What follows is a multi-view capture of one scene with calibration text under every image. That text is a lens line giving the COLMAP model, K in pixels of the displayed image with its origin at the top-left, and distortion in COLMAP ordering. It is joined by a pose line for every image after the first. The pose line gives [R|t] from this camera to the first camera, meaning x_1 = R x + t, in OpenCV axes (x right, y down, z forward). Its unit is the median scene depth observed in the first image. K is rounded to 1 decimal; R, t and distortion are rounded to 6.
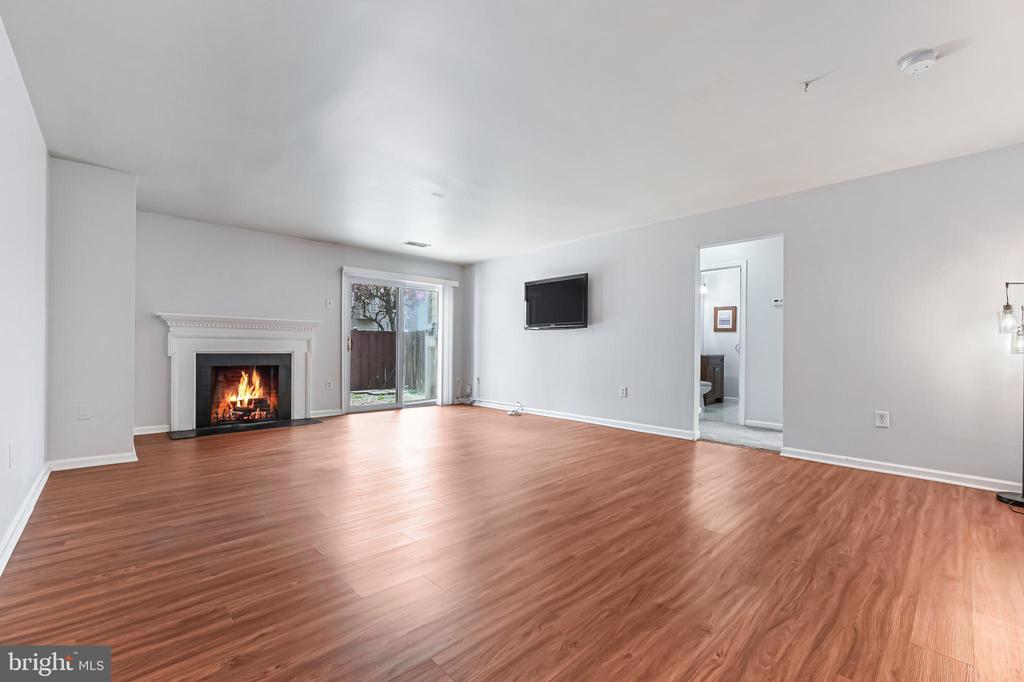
lens RADIAL K [[431.3, 0, 513.0], [0, 431.3, 346.7], [0, 0, 1]] dist [-0.000883, 0.000104]
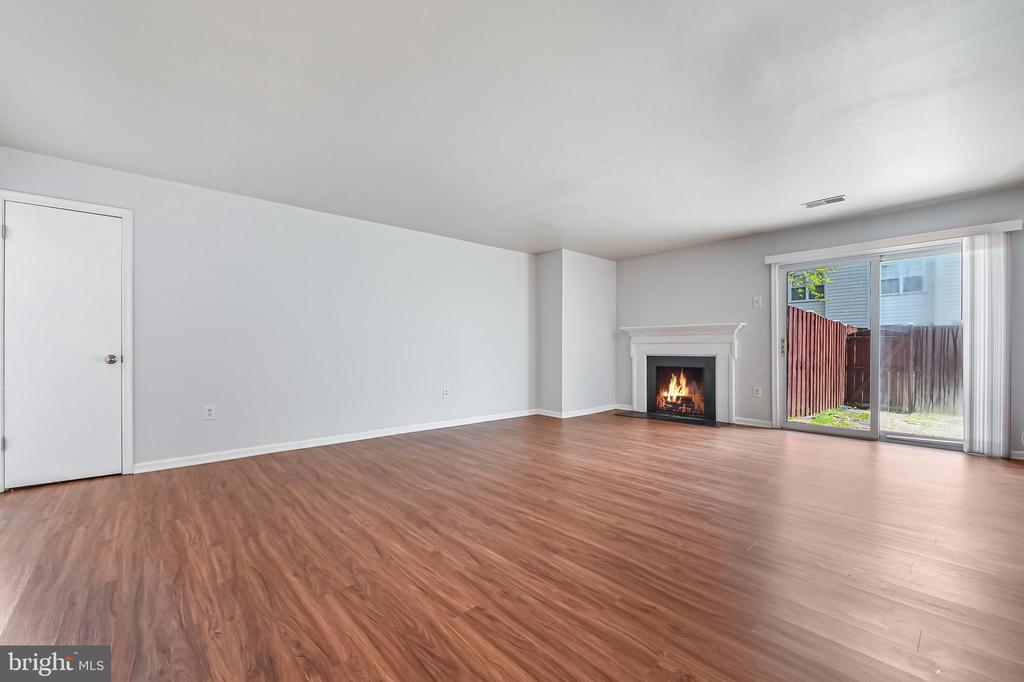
lens RADIAL K [[413.5, 0, 512.3], [0, 413.5, 350.8], [0, 0, 1]] dist [-0.002618, -0.000575]
pose [[-0.034609, -0.006976, -0.999377, 0.551365], [0.003967, 0.999967, -0.007118, 0.006872], [0.999393, -0.004211, -0.034581, 0.626145]]
